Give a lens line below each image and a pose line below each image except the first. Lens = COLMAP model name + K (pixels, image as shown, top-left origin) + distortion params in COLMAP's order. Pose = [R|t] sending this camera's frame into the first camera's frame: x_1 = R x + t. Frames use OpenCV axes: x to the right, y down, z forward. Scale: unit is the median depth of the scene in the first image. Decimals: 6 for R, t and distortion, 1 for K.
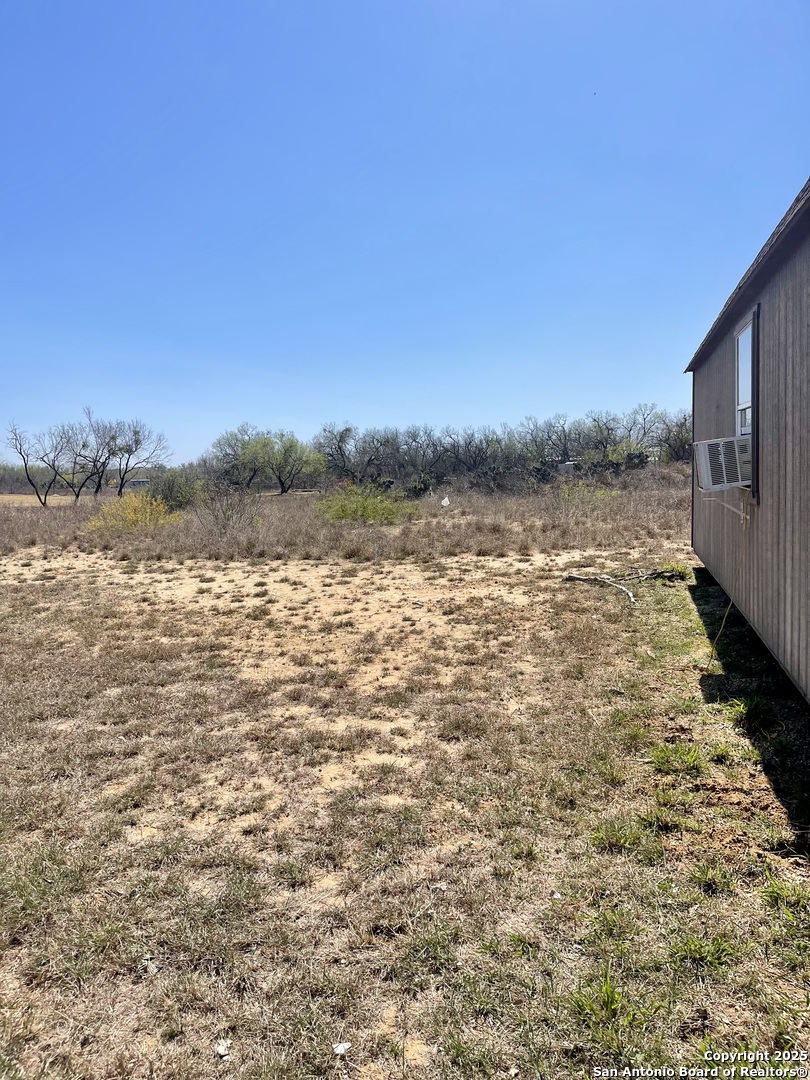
lens RADIAL K [[783.2, 0, 403.9], [0, 783.2, 540.7], [0, 0, 1]] dist [0.011426, 0.001479]
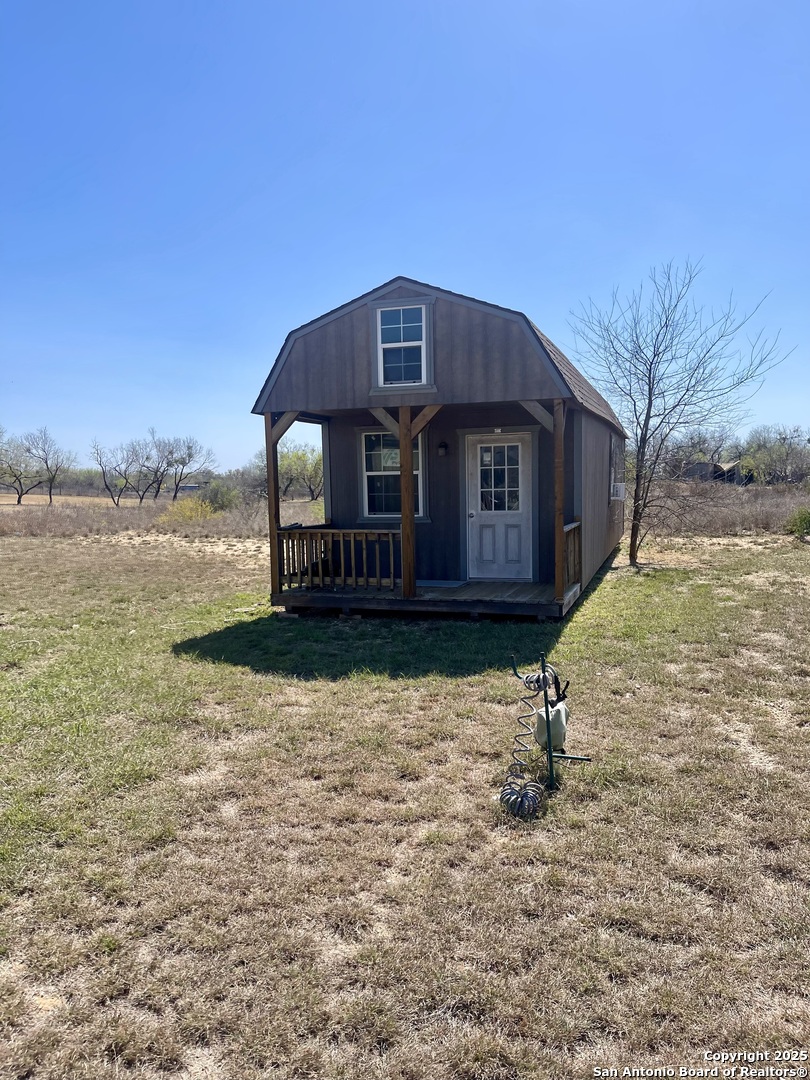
lens RADIAL K [[783.2, 0, 401.3], [0, 783.2, 541.6], [0, 0, 1]] dist [0.011426, 0.001479]
pose [[0.998057, 0.025284, -0.056943, 0.058868], [-0.025921, 0.999609, -0.010480, 0.011331], [0.056656, 0.011936, 0.998322, -0.192312]]
